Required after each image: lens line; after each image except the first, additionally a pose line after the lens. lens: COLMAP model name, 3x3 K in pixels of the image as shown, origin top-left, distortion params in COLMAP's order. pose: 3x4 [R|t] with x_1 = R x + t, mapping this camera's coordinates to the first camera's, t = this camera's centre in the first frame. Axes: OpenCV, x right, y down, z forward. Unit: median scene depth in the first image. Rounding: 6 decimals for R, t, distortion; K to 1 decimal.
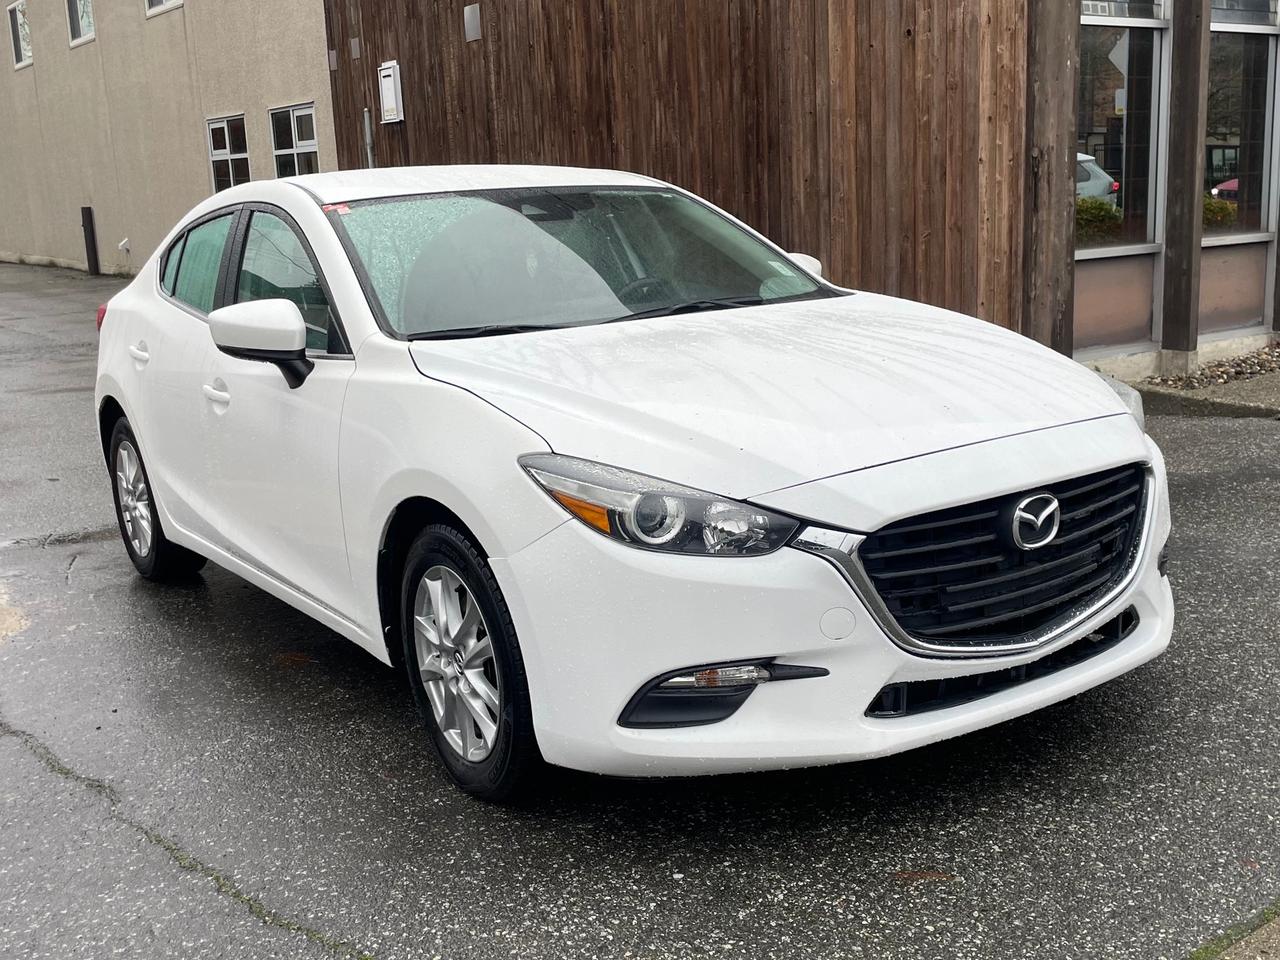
lens RADIAL K [[1280.9, 0, 661.6], [0, 1280.9, 478.0], [0, 0, 1]] dist [0.076858, -0.134083]
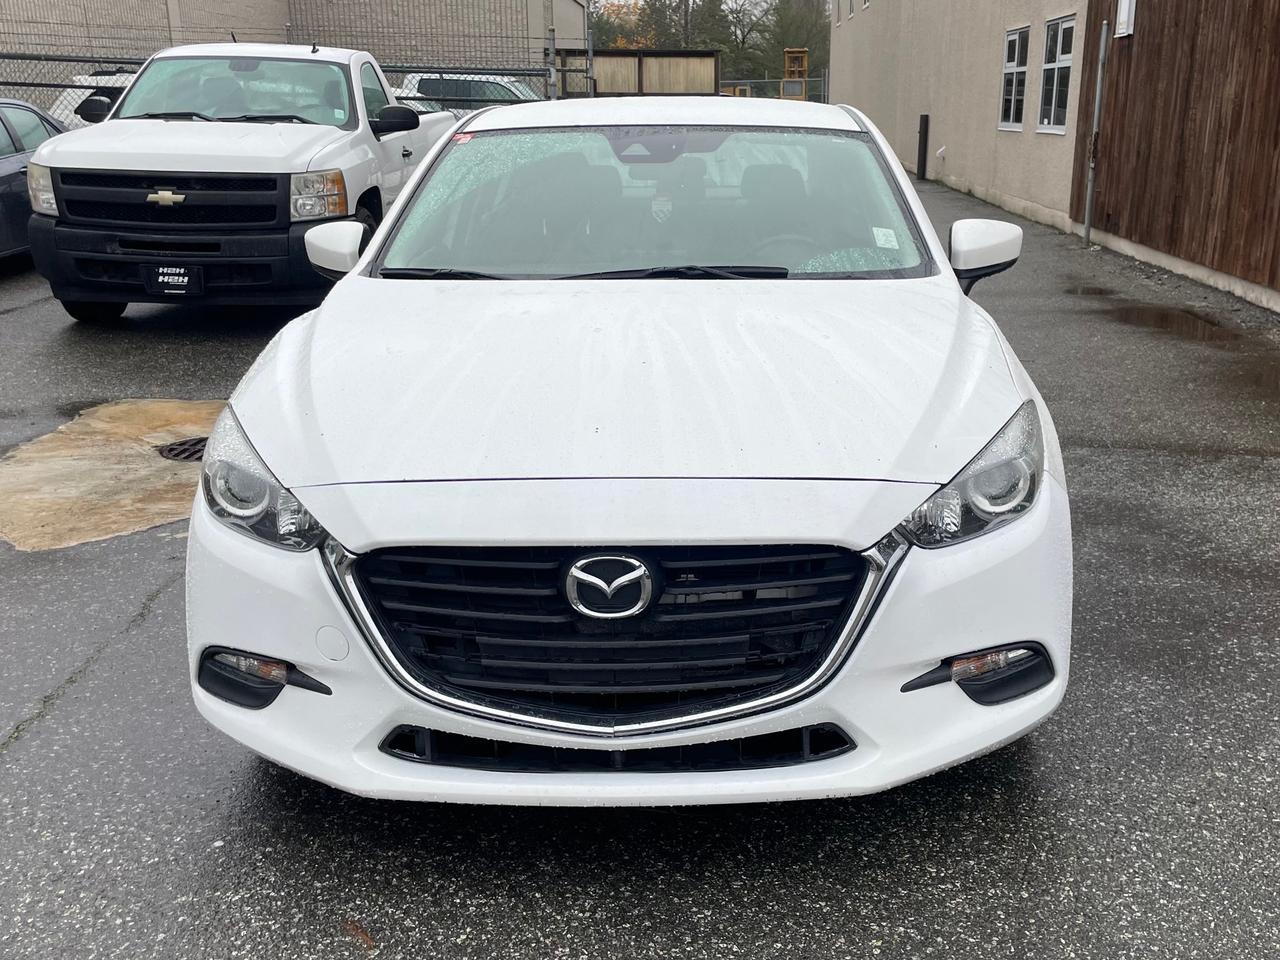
lens RADIAL K [[1280.9, 0, 661.6], [0, 1280.9, 478.0], [0, 0, 1]] dist [0.076858, -0.134083]
pose [[0.825375, 0.186440, -0.532913, 0.731220], [-0.152176, 0.982433, 0.108015, -0.126625], [0.543689, -0.008057, 0.839248, 0.320314]]
